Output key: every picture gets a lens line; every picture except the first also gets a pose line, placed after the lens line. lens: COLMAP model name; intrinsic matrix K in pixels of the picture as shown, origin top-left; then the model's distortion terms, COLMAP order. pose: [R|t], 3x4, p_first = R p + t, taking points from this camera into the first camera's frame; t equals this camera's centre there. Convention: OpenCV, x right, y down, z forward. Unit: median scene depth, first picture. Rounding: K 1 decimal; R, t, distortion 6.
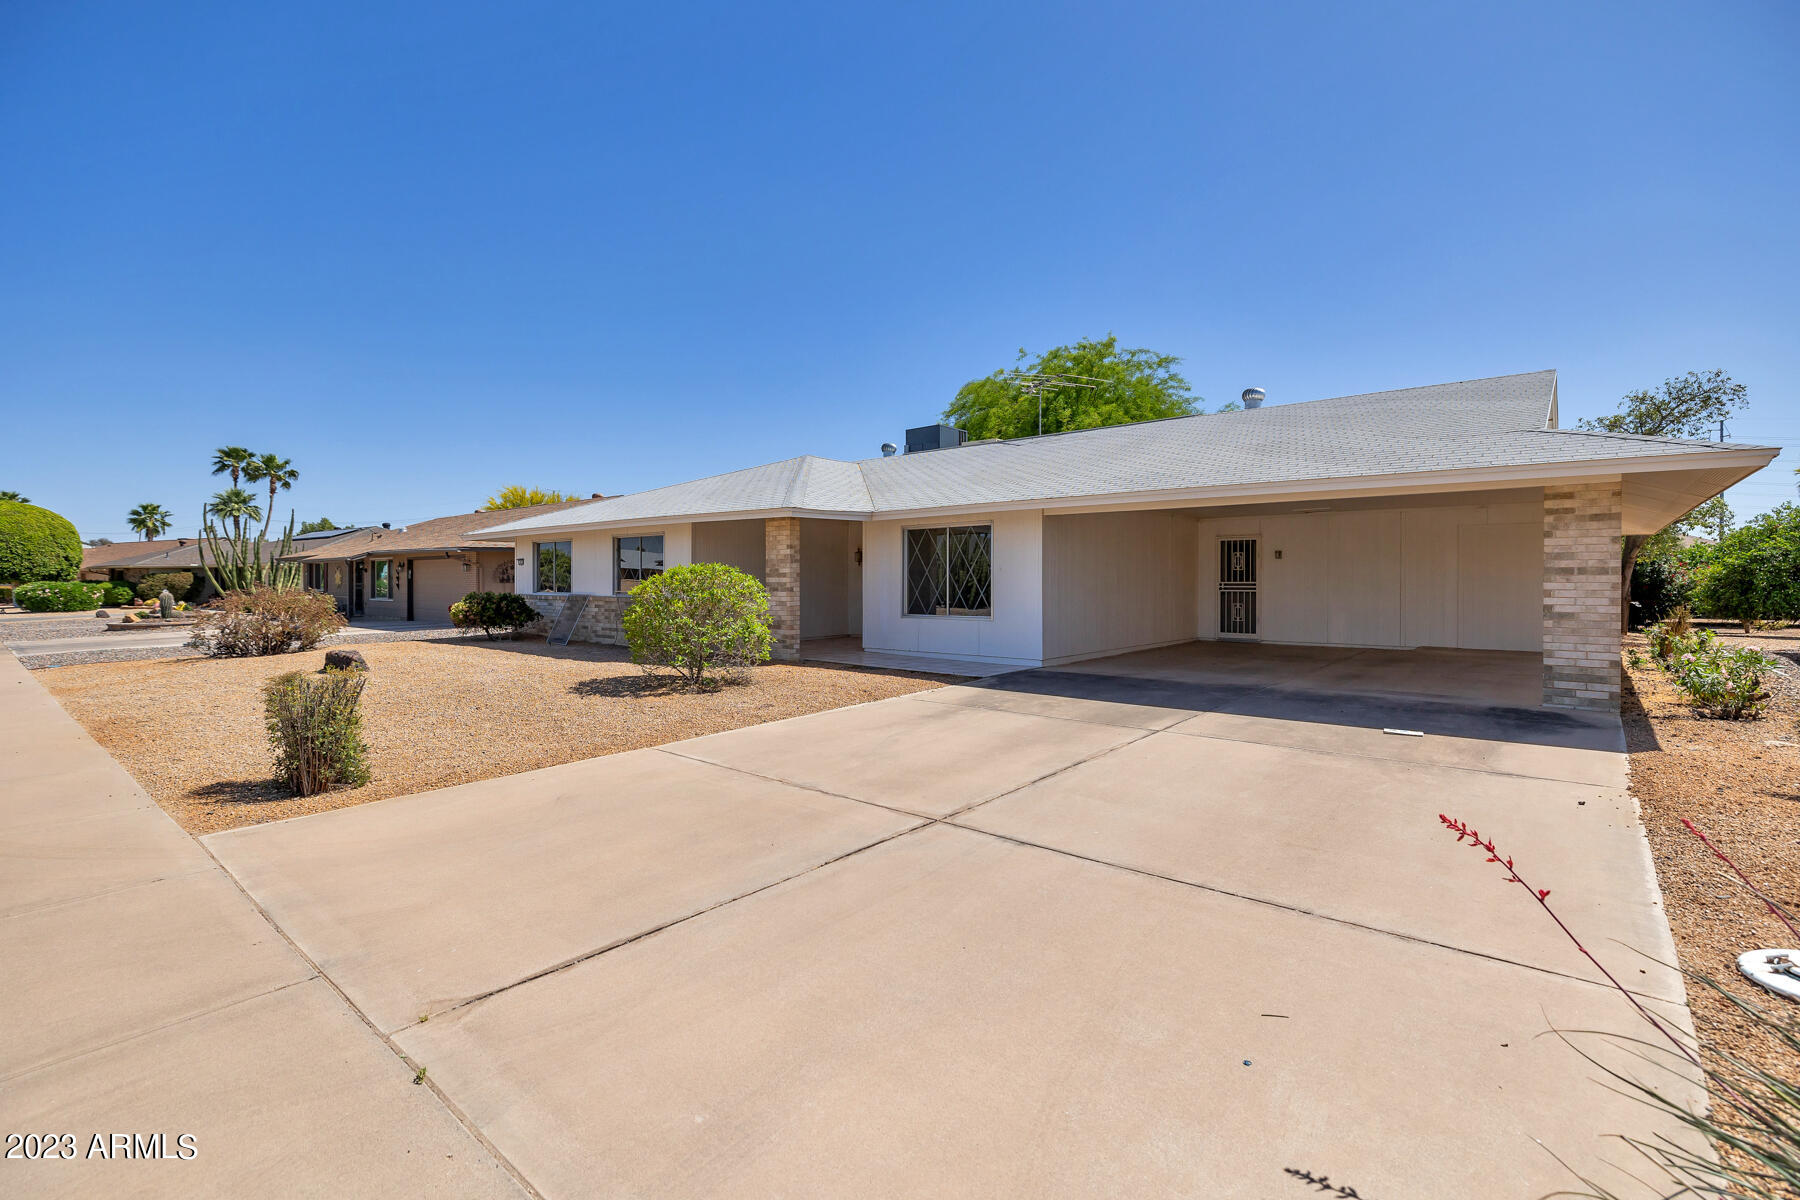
lens RADIAL K [[798.7, 0, 890.0], [0, 798.7, 606.2], [0, 0, 1]] dist [0.000085, -0.000178]
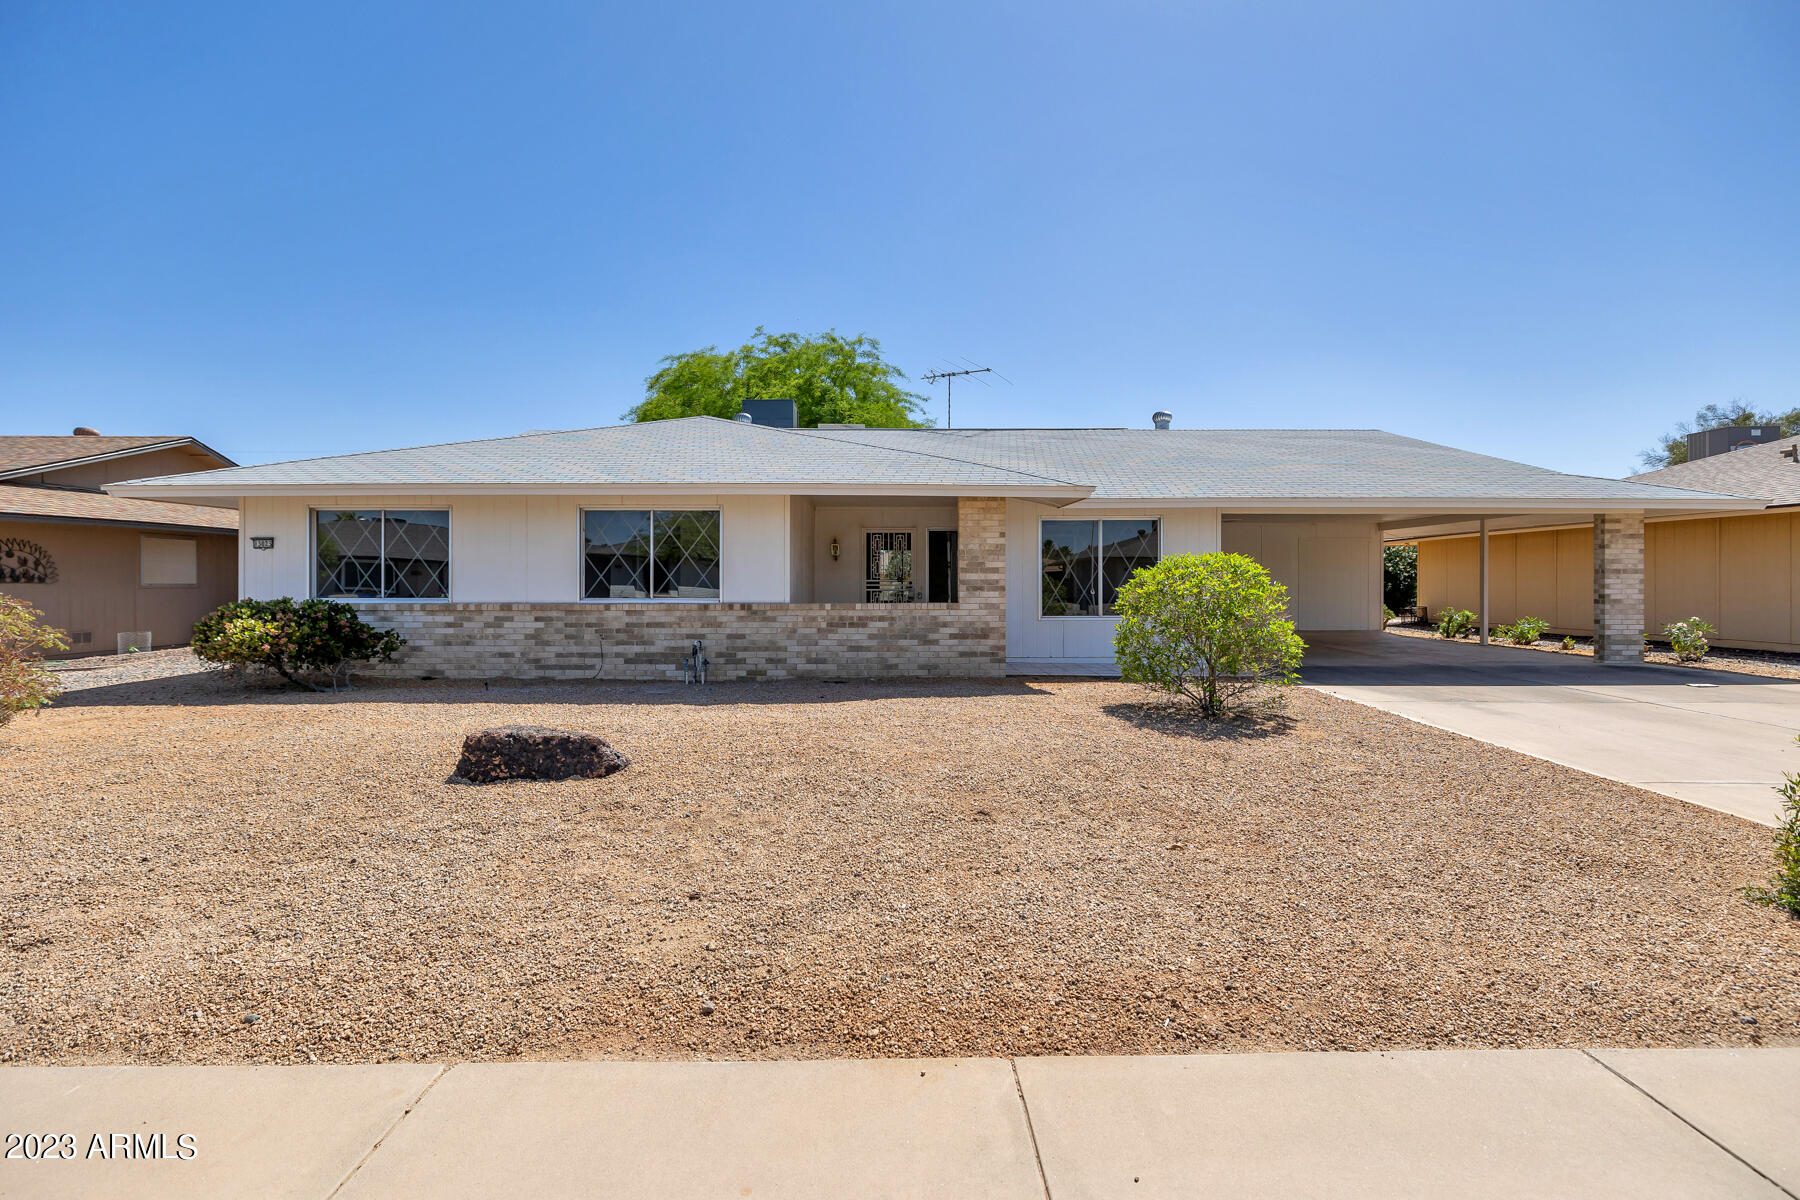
lens RADIAL K [[798.7, 0, 893.7], [0, 798.7, 586.3], [0, 0, 1]] dist [0.000085, -0.000178]
pose [[0.763198, -0.005764, 0.646139, -0.637960], [0.020830, 0.999660, -0.015687, -0.011319], [-0.645829, 0.025431, 0.763058, 0.405162]]
